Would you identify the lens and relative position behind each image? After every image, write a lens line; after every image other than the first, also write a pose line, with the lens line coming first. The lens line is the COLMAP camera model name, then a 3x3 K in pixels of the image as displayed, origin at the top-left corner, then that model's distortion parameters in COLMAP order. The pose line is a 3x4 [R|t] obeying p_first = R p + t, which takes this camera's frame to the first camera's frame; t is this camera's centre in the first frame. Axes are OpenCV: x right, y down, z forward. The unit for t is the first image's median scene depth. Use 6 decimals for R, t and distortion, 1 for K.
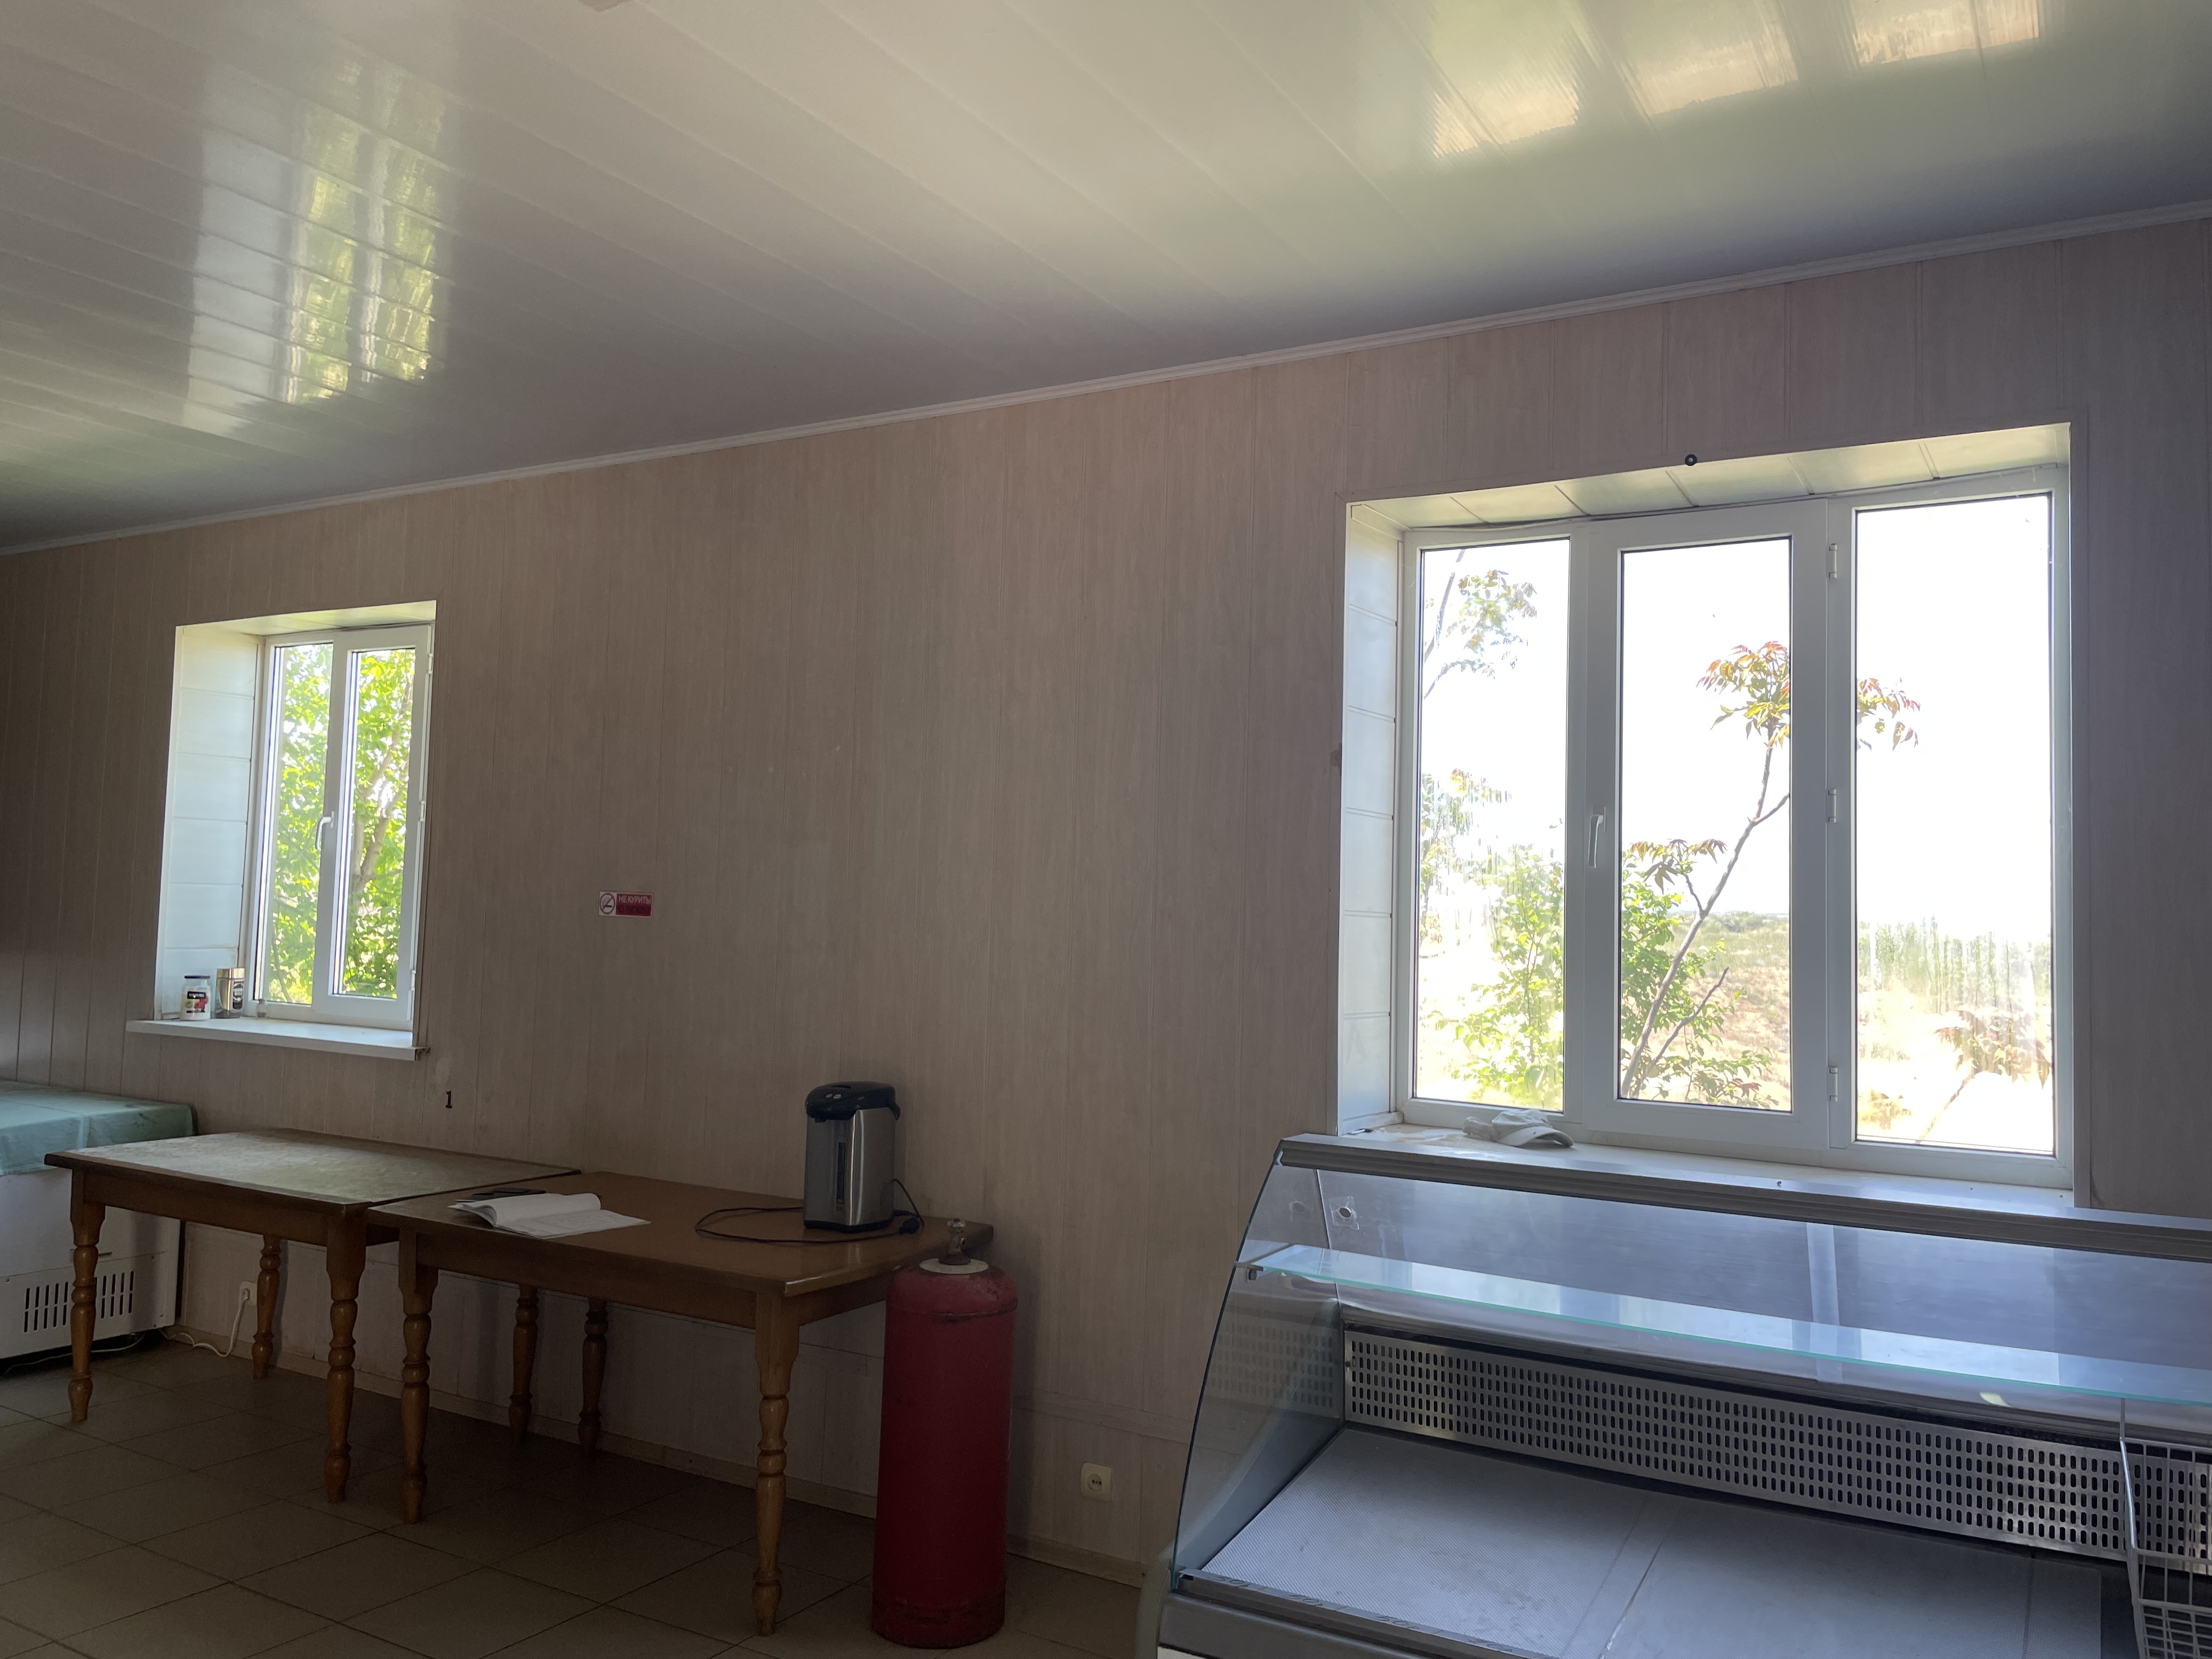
lens RADIAL K [[1645.3, 0, 1114.7], [0, 1645.3, 800.5], [0, 0, 1]] dist [0.054328, -0.093709]
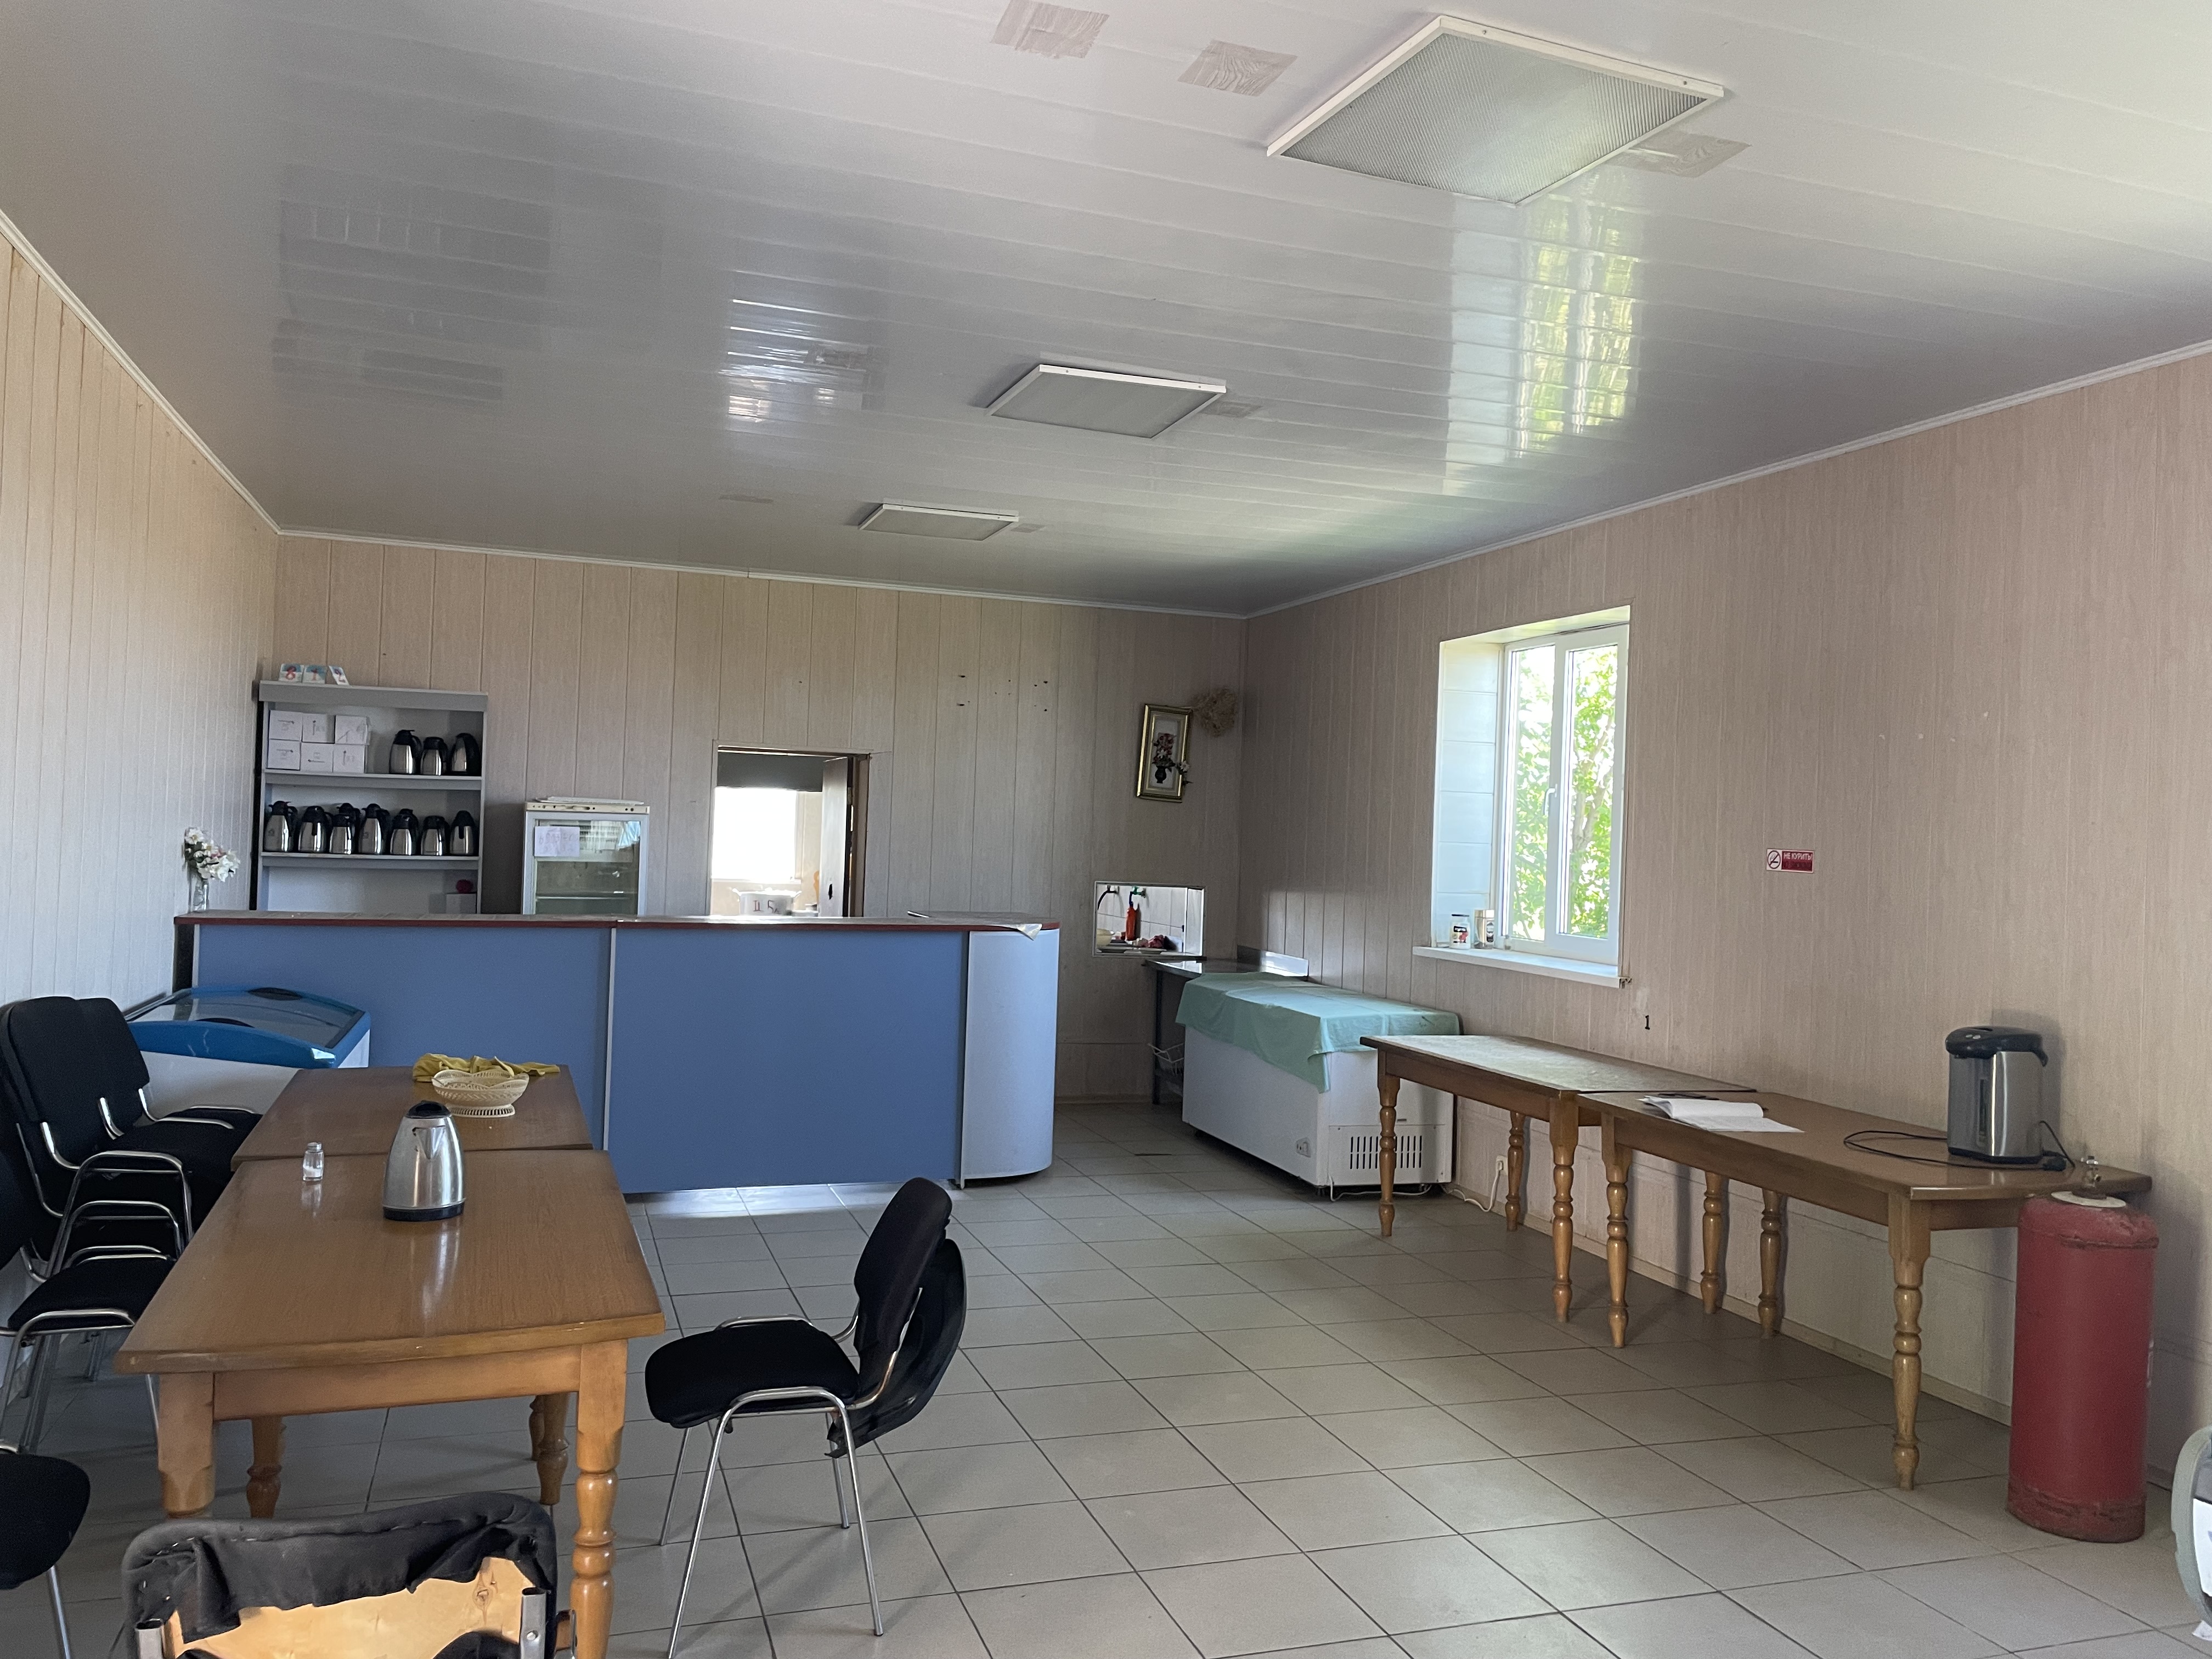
lens RADIAL K [[1661.0, 0, 1144.0], [0, 1661.0, 827.5], [0, 0, 1]] dist [0.077843, -0.096783]
pose [[0.764370, -0.004810, -0.644760, 0.097329], [0.029221, 0.999203, 0.027188, -0.004005], [0.644116, -0.039623, 0.763901, -0.149337]]
